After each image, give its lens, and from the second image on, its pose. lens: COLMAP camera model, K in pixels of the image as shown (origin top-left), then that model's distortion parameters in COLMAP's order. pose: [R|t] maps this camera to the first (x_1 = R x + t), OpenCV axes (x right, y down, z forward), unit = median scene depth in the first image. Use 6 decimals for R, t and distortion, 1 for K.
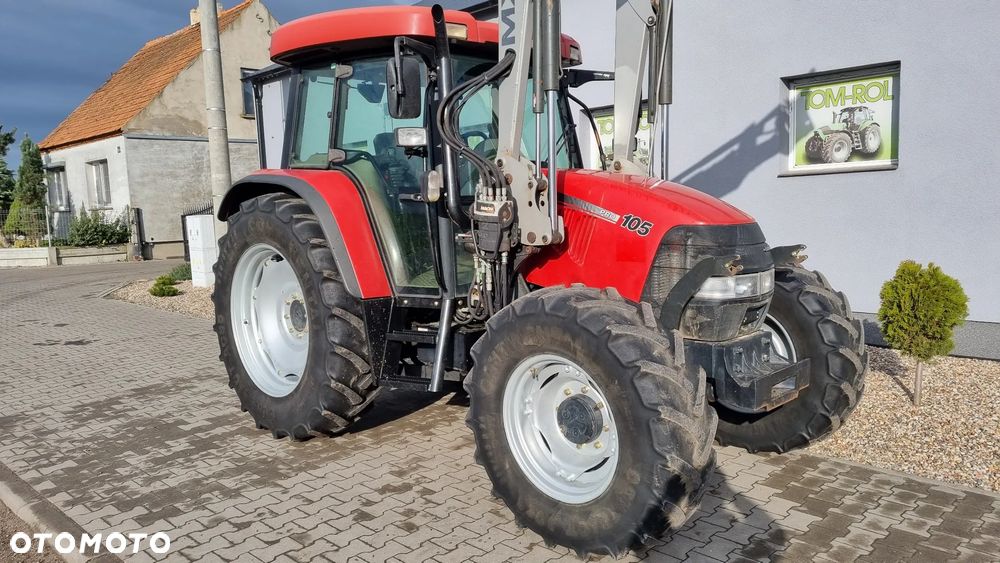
lens RADIAL K [[749.9, 0, 506.7], [0, 749.9, 281.6], [0, 0, 1]] dist [0.059002, -0.032452]
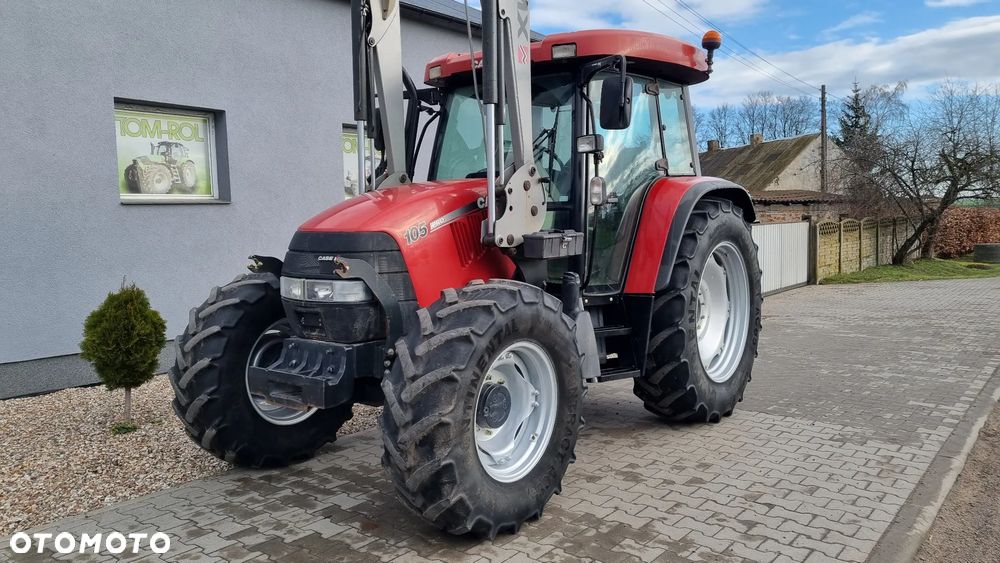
lens RADIAL K [[749.9, 0, 498.5], [0, 749.9, 279.9], [0, 0, 1]] dist [0.059002, -0.032452]
pose [[-0.099073, -0.042936, 0.994153, -1.041769], [0.131655, 0.989720, 0.055864, -0.068709], [-0.986332, 0.136420, -0.092402, 1.120830]]
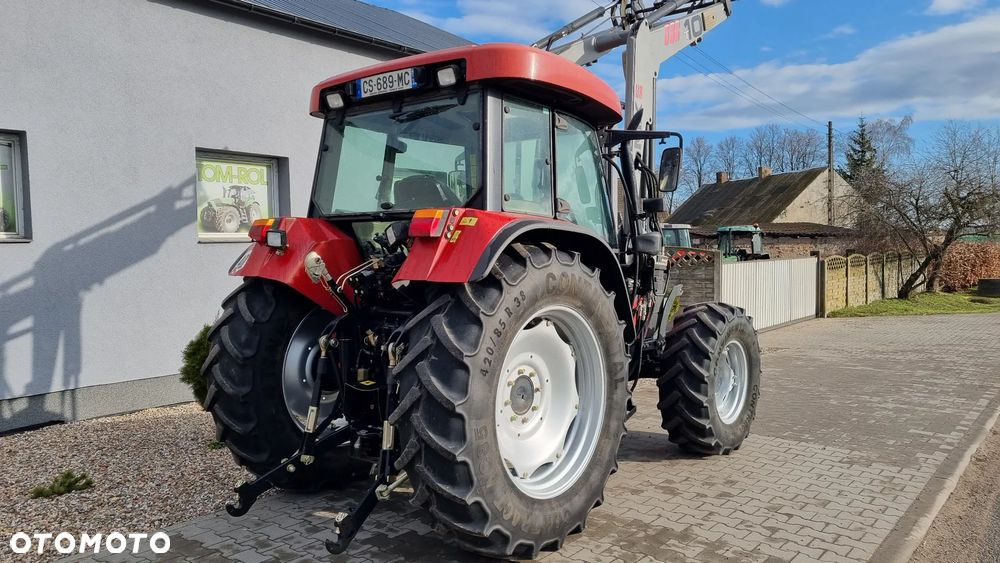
lens RADIAL K [[749.9, 0, 502.8], [0, 749.9, 282.4], [0, 0, 1]] dist [0.059002, -0.032452]
pose [[-0.095873, -0.014100, 0.995294, -1.198000], [0.120395, 0.992395, 0.025656, -0.108675], [-0.988086, 0.122288, -0.093446, 1.208096]]
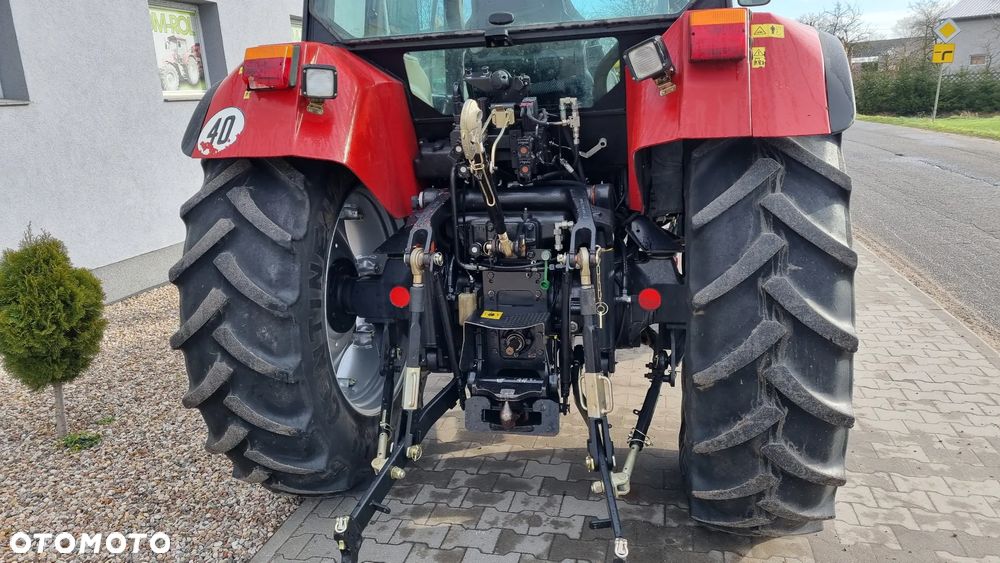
lens RADIAL K [[749.9, 0, 498.5], [0, 749.9, 273.8], [0, 0, 1]] dist [0.059002, -0.032452]
pose [[-0.518559, -0.139983, 0.843505, -0.729240], [0.161103, 0.952843, 0.257168, -0.162355], [-0.839727, 0.269248, -0.471554, 1.575377]]
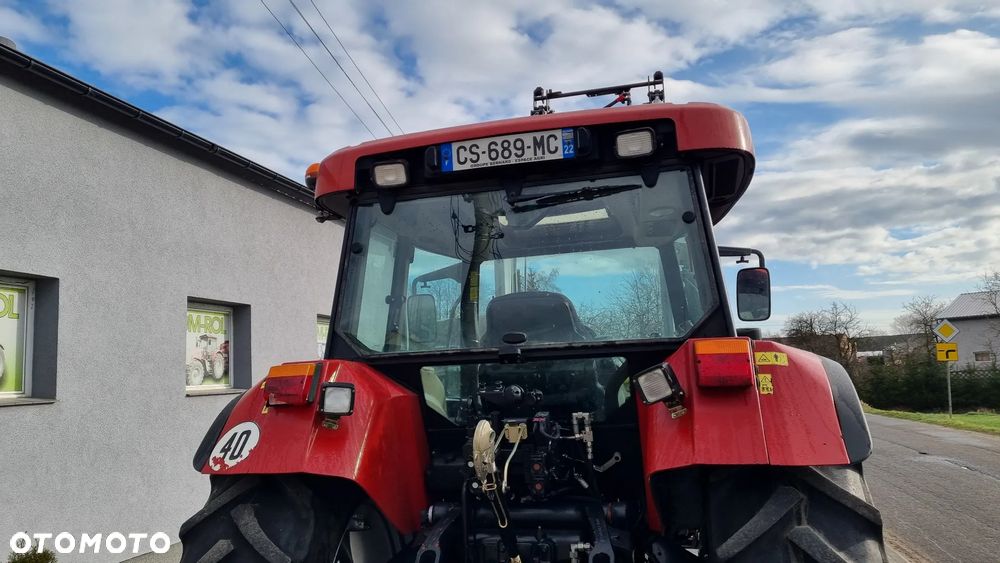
lens RADIAL K [[749.9, 0, 496.1], [0, 749.9, 279.4], [0, 0, 1]] dist [0.059002, -0.032452]
pose [[-0.500735, 0.168882, 0.848966, -0.730815], [0.152692, 0.982636, -0.105412, -0.184473], [-0.852027, 0.076847, -0.517827, 1.571504]]
